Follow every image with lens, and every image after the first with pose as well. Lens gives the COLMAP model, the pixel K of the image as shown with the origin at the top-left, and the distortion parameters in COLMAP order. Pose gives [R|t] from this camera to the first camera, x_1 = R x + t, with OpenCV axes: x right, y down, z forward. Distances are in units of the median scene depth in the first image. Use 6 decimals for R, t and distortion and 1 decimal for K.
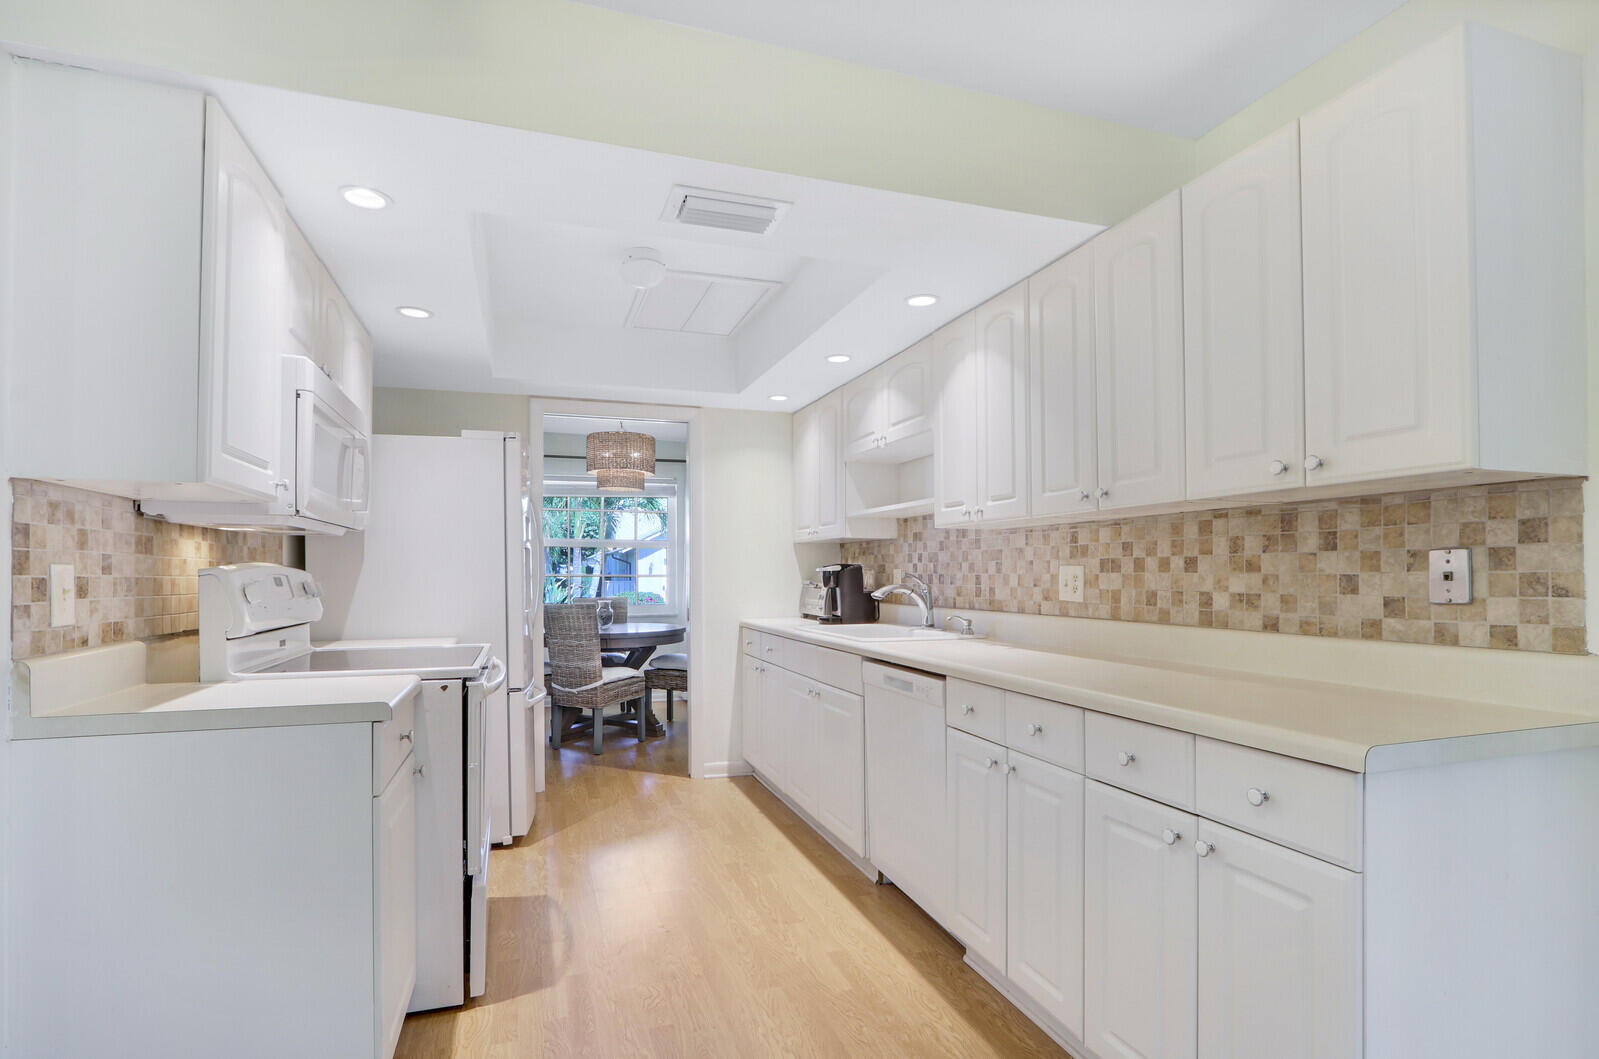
lens RADIAL K [[779.6, 0, 791.9], [0, 779.6, 569.2], [0, 0, 1]] dist [0.002349, 0.000424]
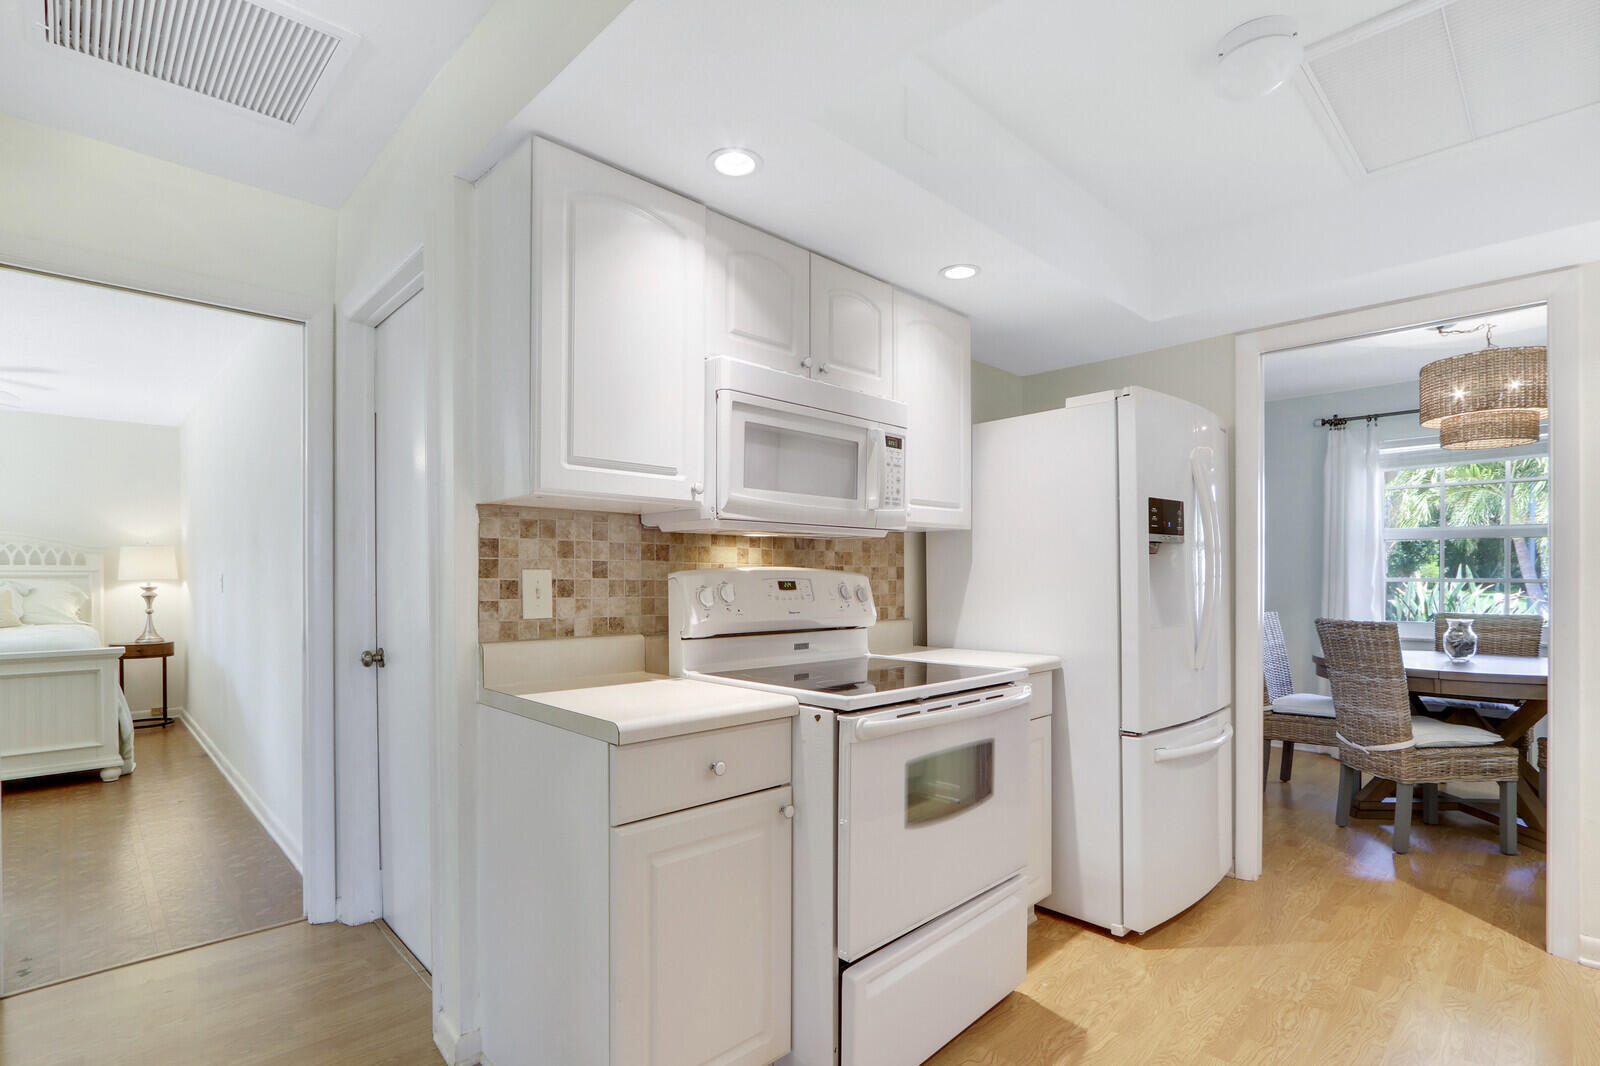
lens RADIAL K [[773.6, 0, 795.7], [0, 773.6, 576.9], [0, 0, 1]] dist [-0.014964, 0.000807]
pose [[0.425650, 0.001869, -0.904886, 0.213514], [0.004166, 0.999983, 0.004025, 0.001142], [0.904878, -0.005483, 0.425635, 0.487653]]
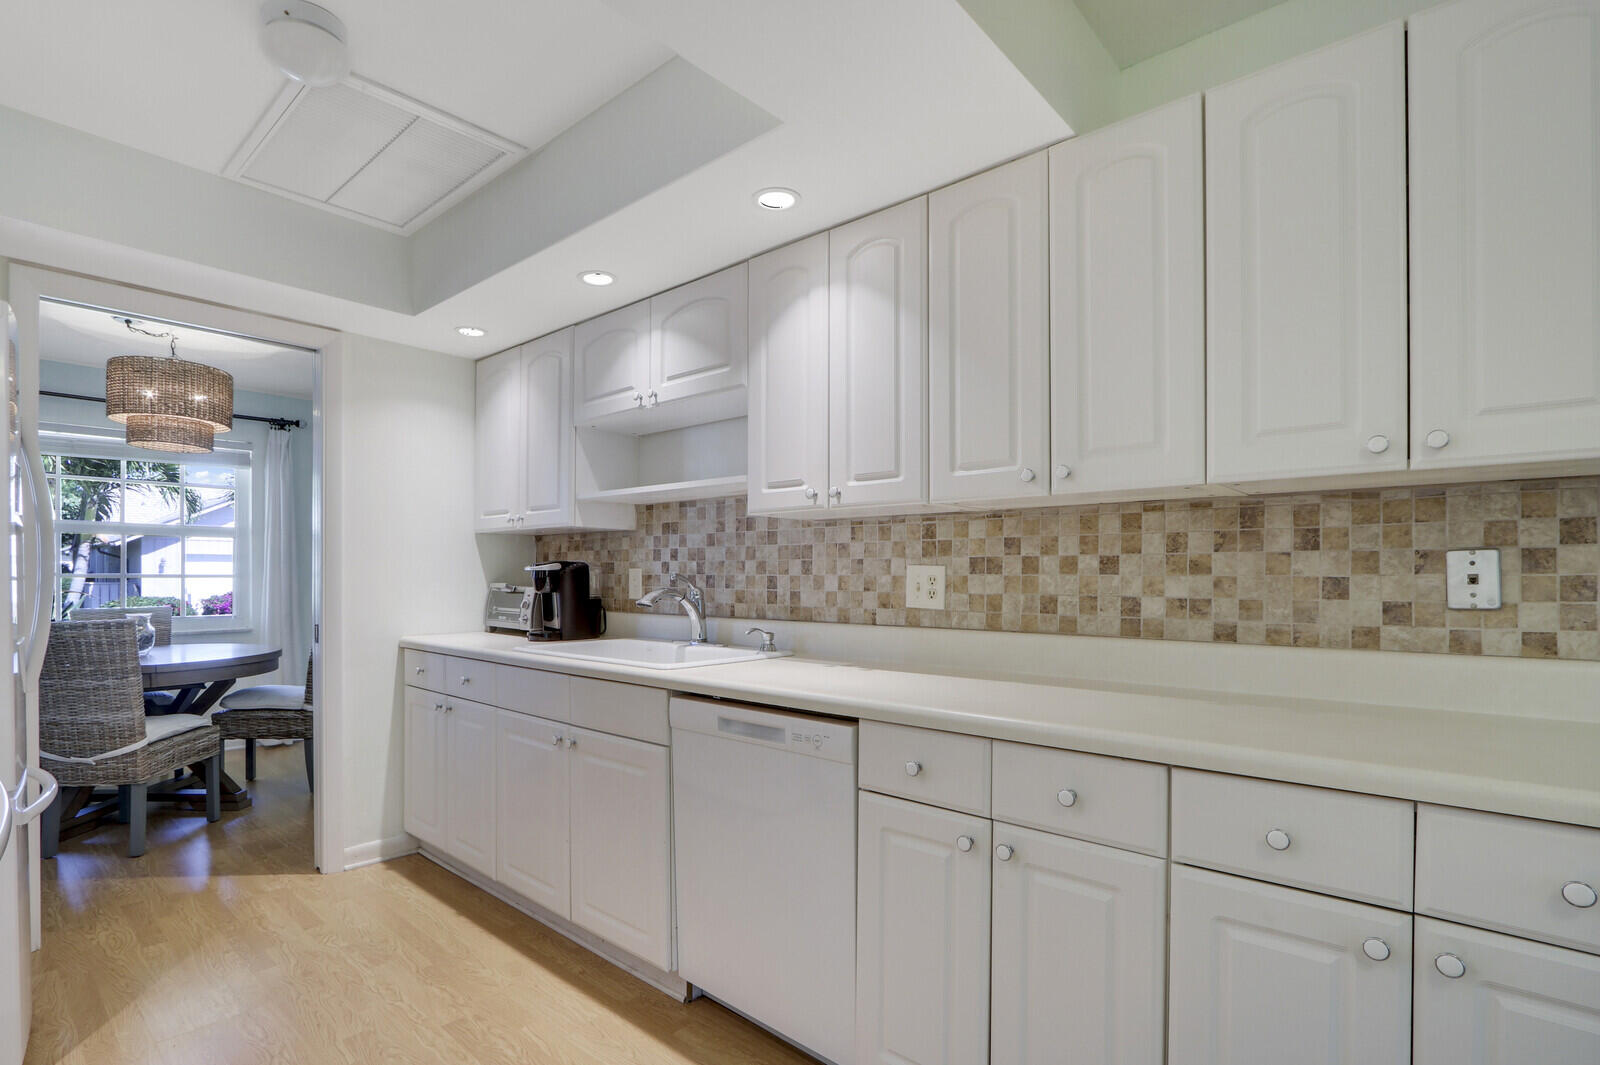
lens RADIAL K [[755.1, 0, 774.6], [0, 755.1, 575.6], [0, 0, 1]] dist [-0.015154, 0.001536]
pose [[0.868732, 0.002707, 0.495276, -0.181675], [-0.006058, 0.999968, 0.005160, 0.003003], [-0.495246, -0.007483, 0.868721, 0.388765]]
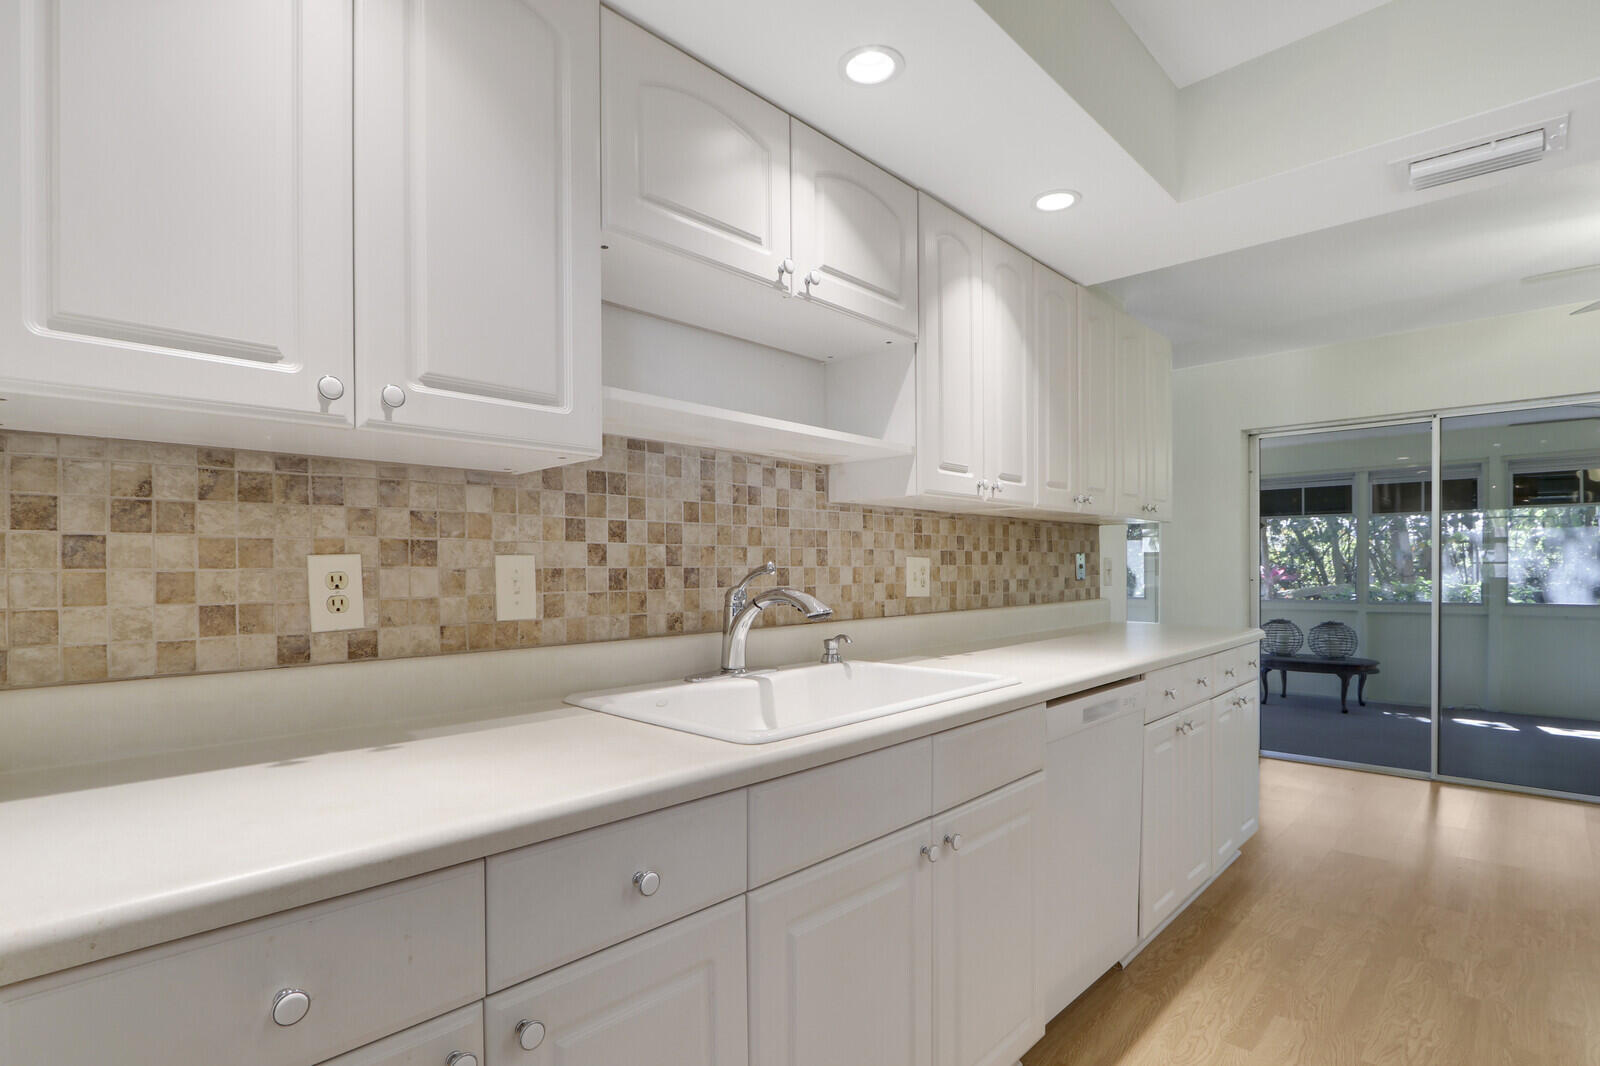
lens RADIAL K [[773.6, 0, 795.7], [0, 773.6, 576.9], [0, 0, 1]] dist [-0.014964, 0.000807]
pose [[-0.449014, -0.005797, 0.893506, -0.382982], [0.002507, 0.999967, 0.007747, 0.011177], [-0.893521, 0.005719, -0.448984, 1.553976]]
